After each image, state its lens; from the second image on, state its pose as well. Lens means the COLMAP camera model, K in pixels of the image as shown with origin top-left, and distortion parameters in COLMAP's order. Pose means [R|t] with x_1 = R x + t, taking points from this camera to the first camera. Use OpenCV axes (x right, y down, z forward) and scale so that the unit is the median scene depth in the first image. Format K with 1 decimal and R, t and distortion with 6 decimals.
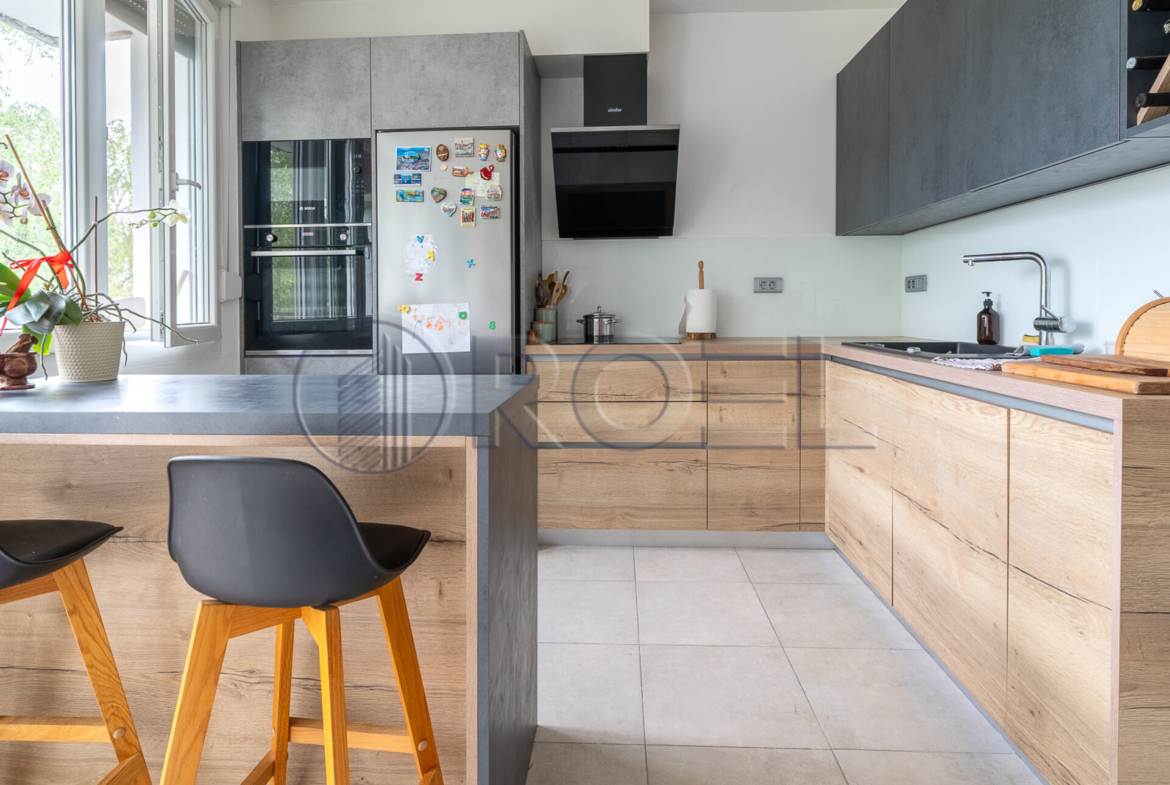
lens RADIAL K [[606.7, 0, 585.1], [0, 606.7, 315.0], [0, 0, 1]] dist [0.000647, -0.001263]
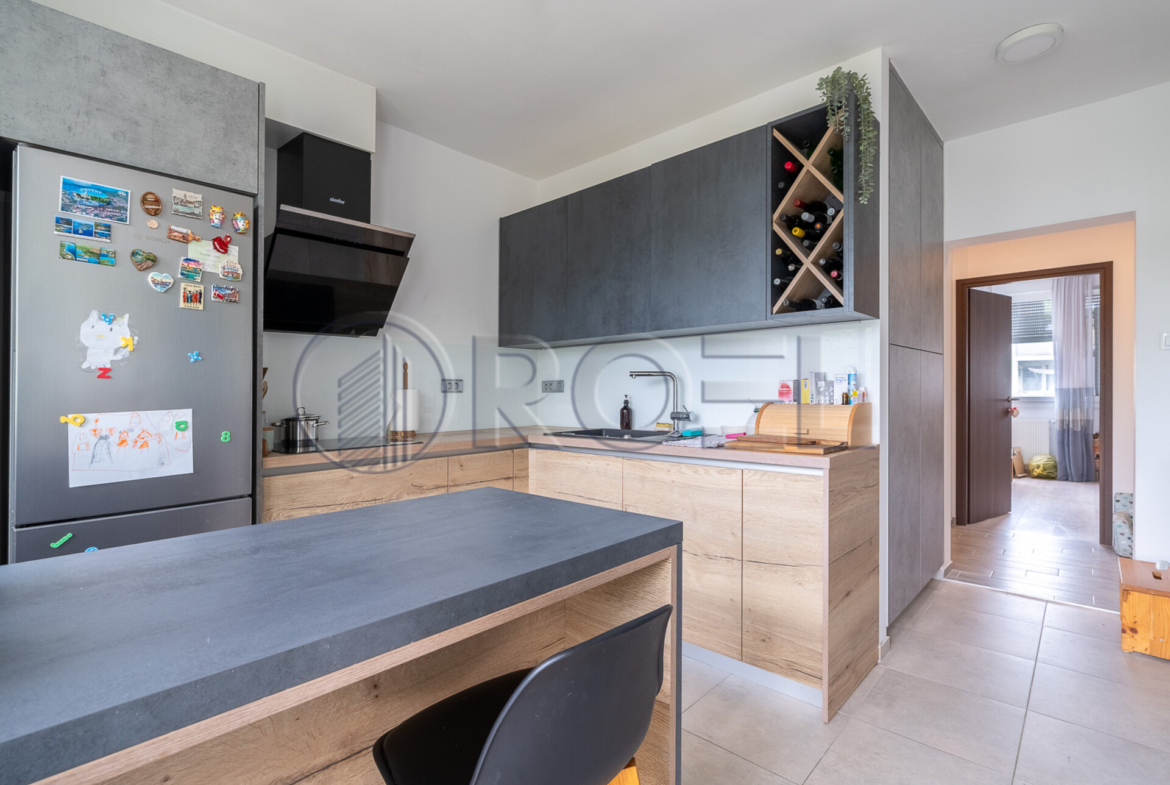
lens RADIAL K [[545.5, 0, 585.0], [0, 545.5, 392.5], [0, 0, 1]] dist [0.000284, -0.000563]
pose [[0.640548, 0.000484, 0.767918, -0.403182], [0.012674, 0.999857, -0.011203, -0.026755], [-0.767814, 0.016909, 0.640450, 0.183182]]
